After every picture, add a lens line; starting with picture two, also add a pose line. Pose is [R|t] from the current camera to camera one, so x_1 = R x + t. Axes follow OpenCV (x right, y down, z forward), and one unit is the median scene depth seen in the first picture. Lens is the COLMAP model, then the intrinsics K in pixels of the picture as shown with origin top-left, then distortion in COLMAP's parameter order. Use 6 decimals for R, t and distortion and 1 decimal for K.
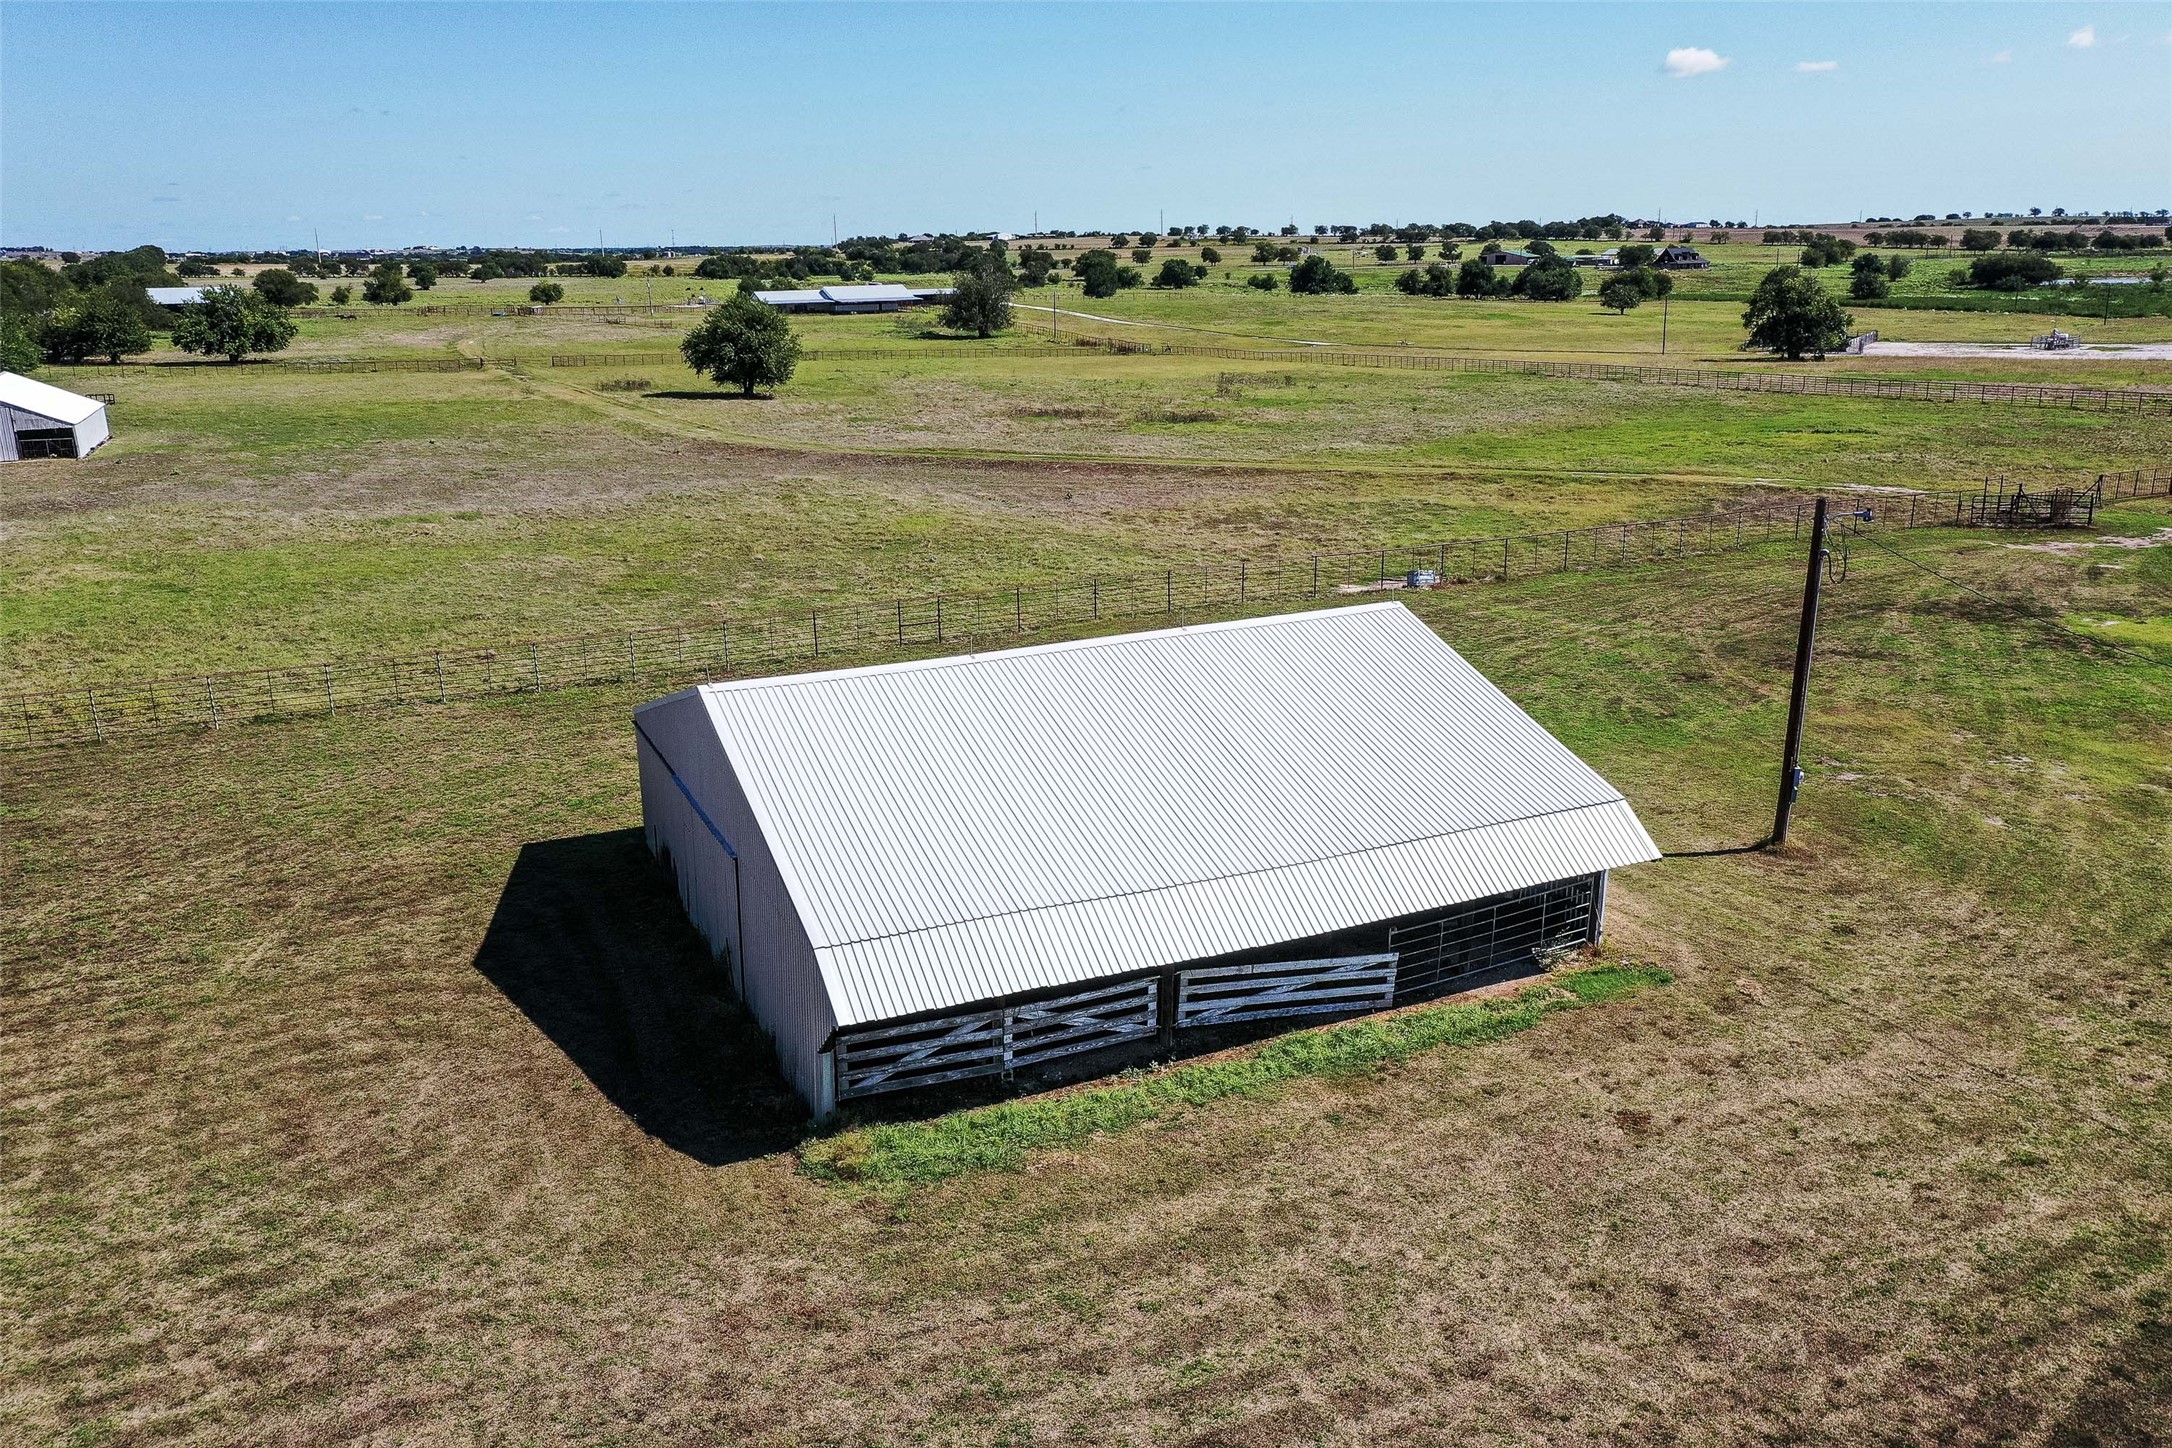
lens RADIAL K [[1705.1, 0, 1086.0], [0, 1705.1, 724.0], [0, 0, 1]] dist [0.002122, 0.006940]
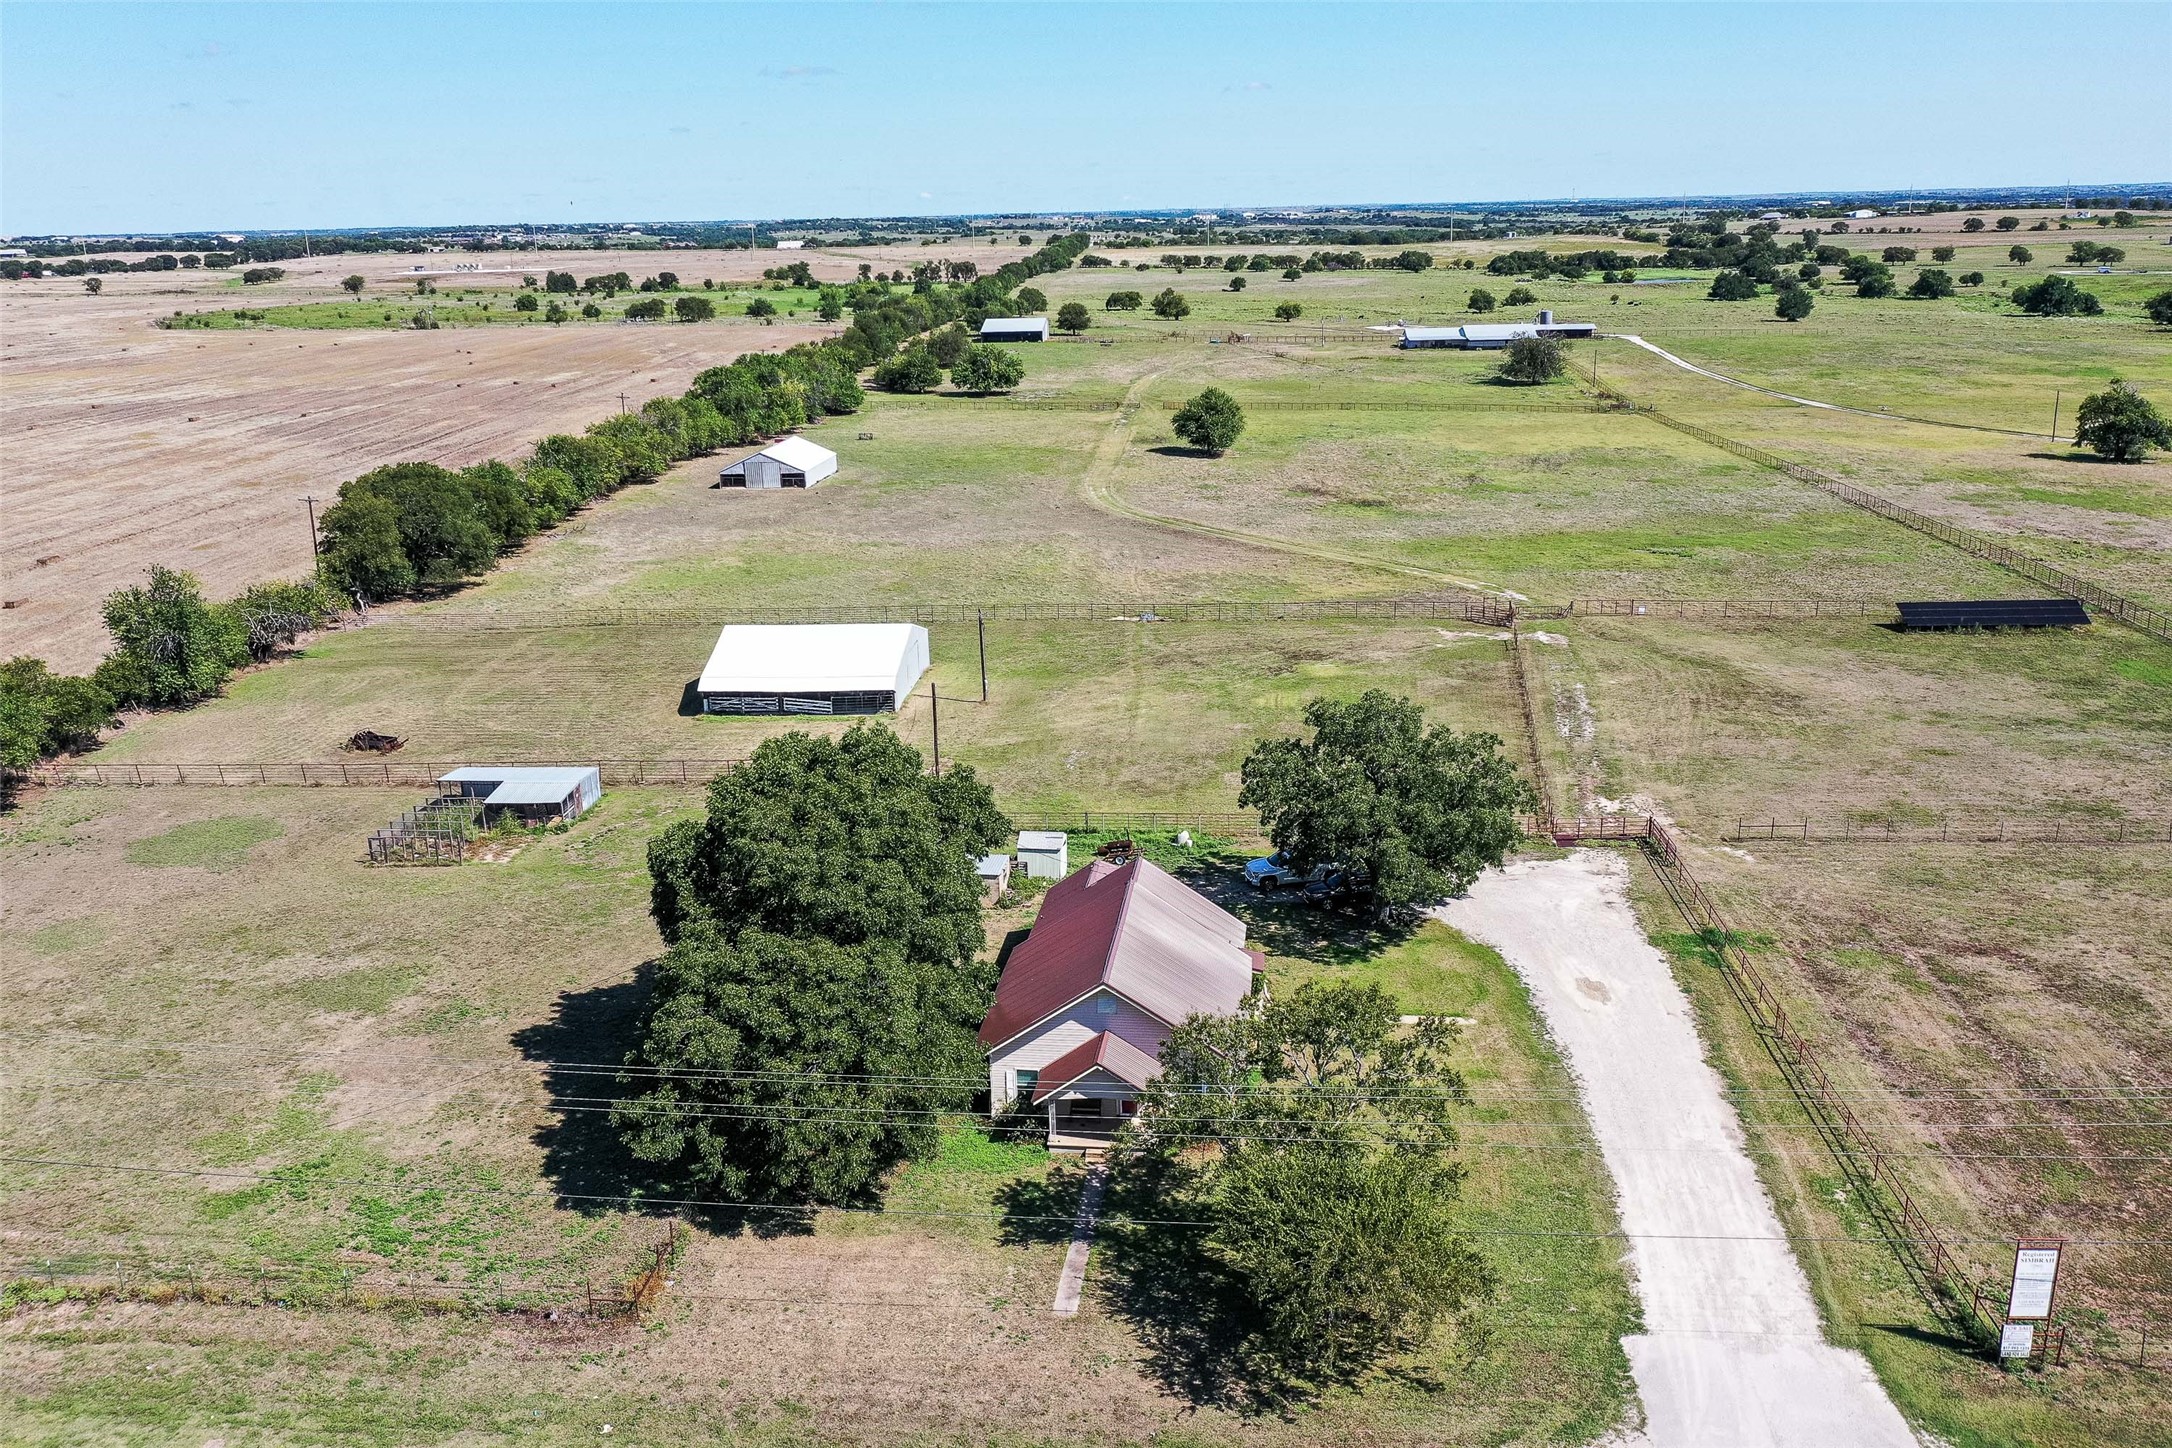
lens RADIAL K [[1709.4, 0, 1086.0], [0, 1709.4, 724.0], [0, 0, 1]] dist [0.009145, 0.004100]
pose [[0.873049, 0.134833, -0.468621, 0.289452], [-0.122264, 0.990842, 0.057307, -0.014588], [0.472056, 0.007263, 0.881539, -0.264304]]
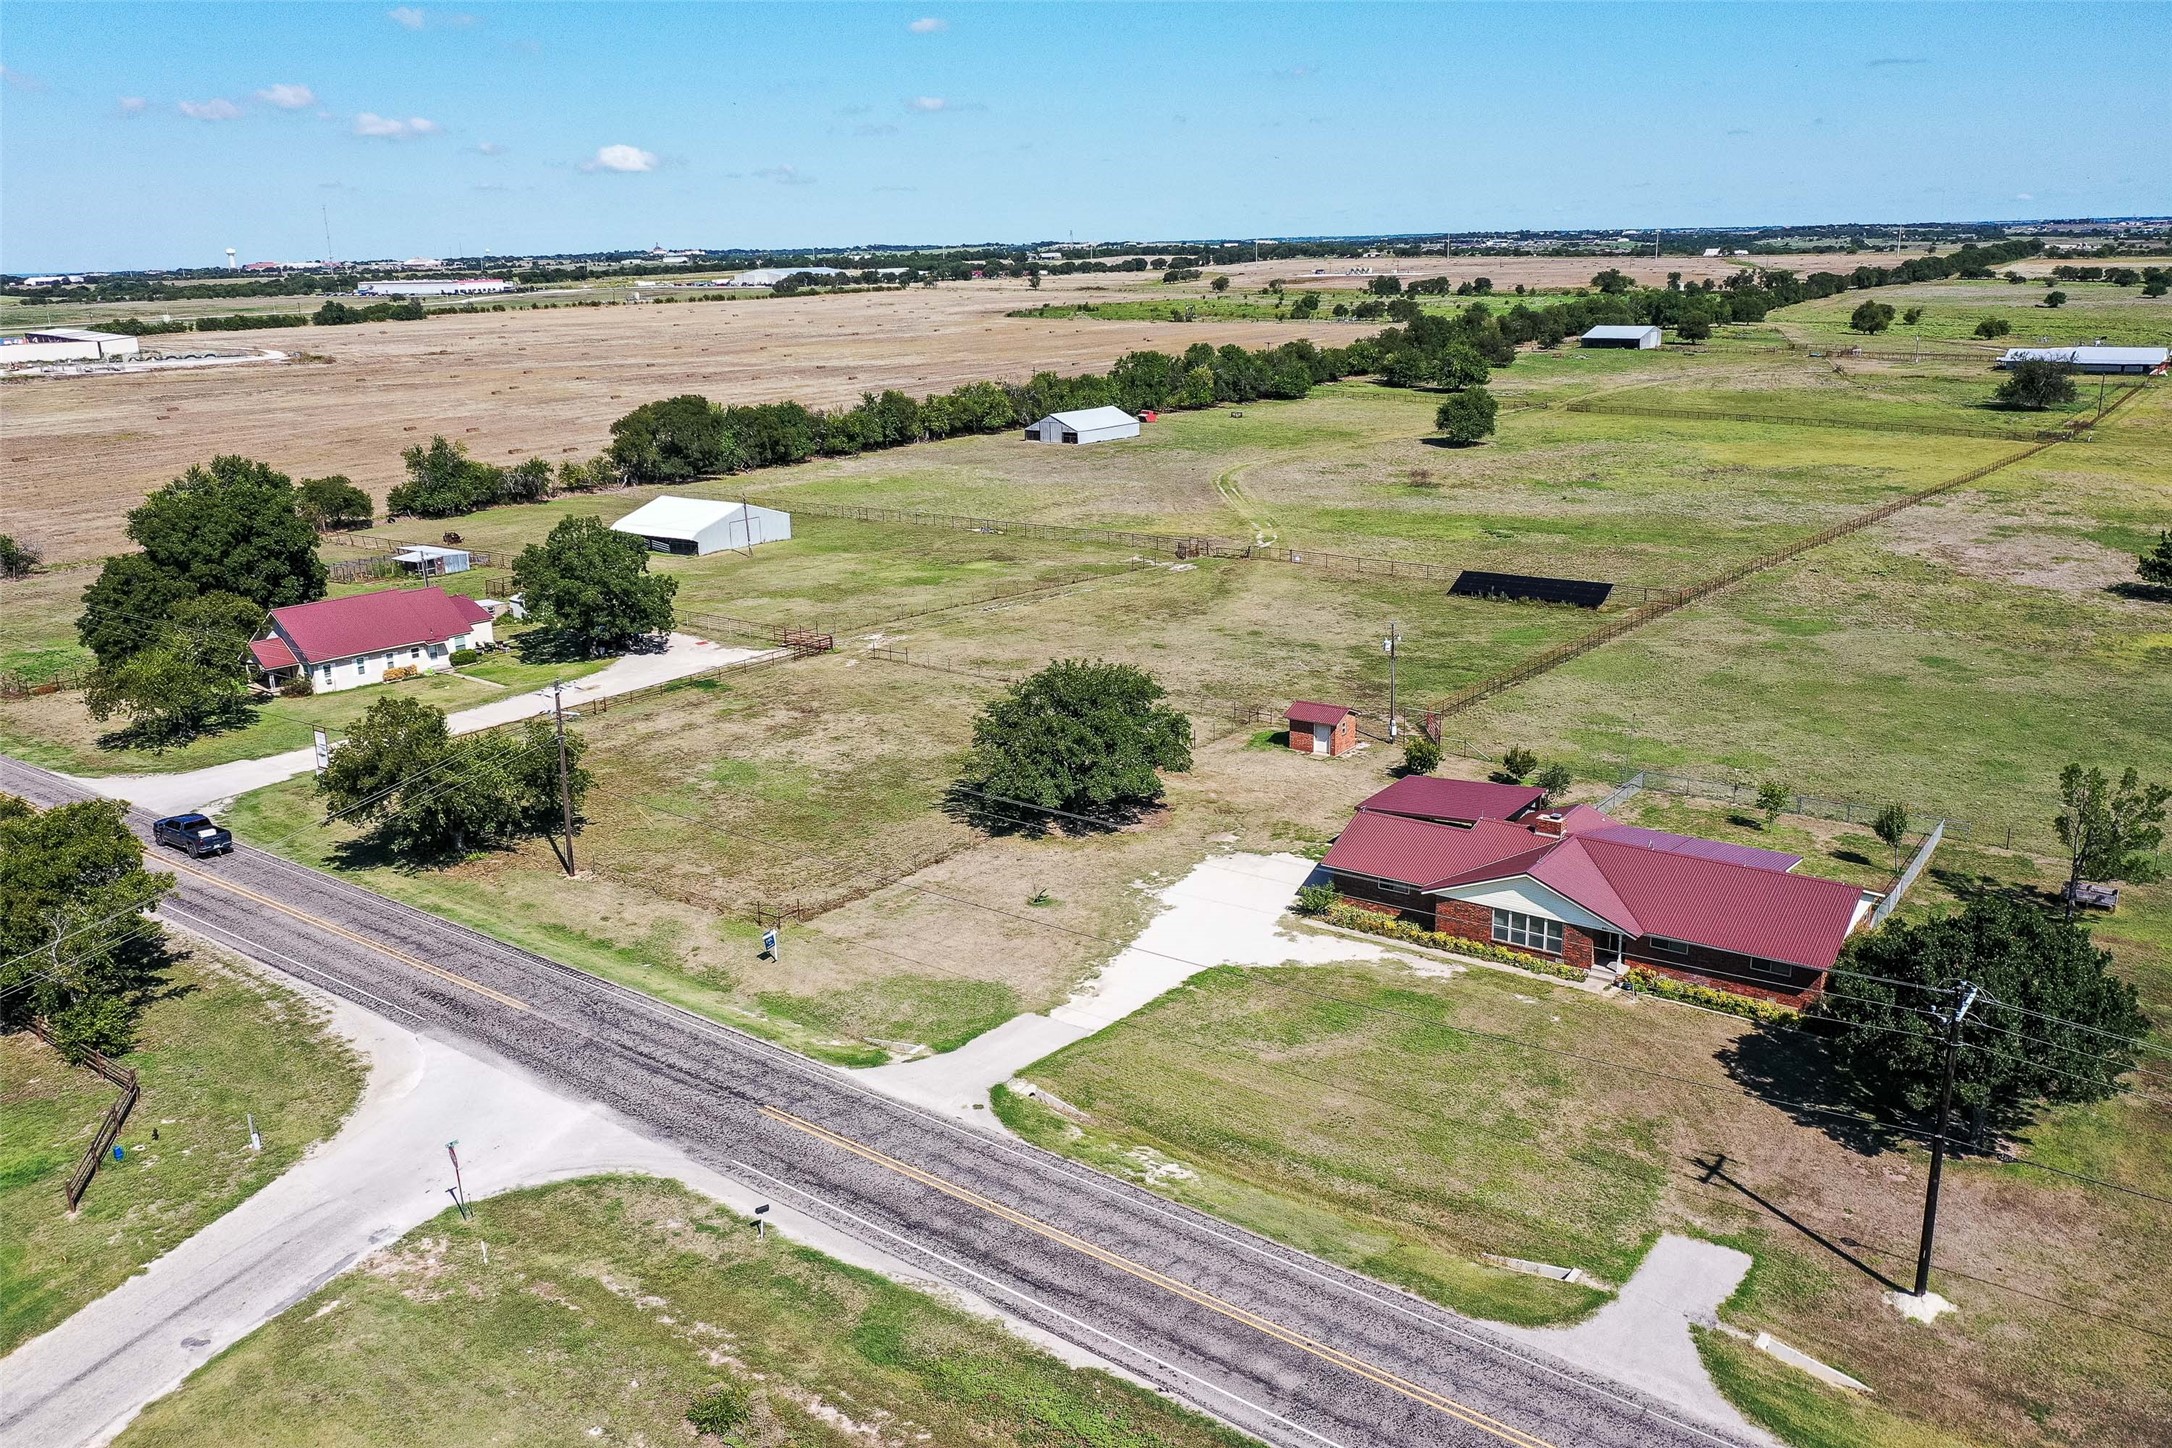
lens RADIAL K [[1727.3, 0, 1086.0], [0, 1727.3, 724.0], [0, 0, 1]] dist [0.002174, -0.000294]
pose [[0.466096, 0.241852, -0.851036, 0.719606], [-0.224755, 0.962723, 0.150498, -0.060716], [0.855710, 0.121127, 0.503079, -0.098993]]
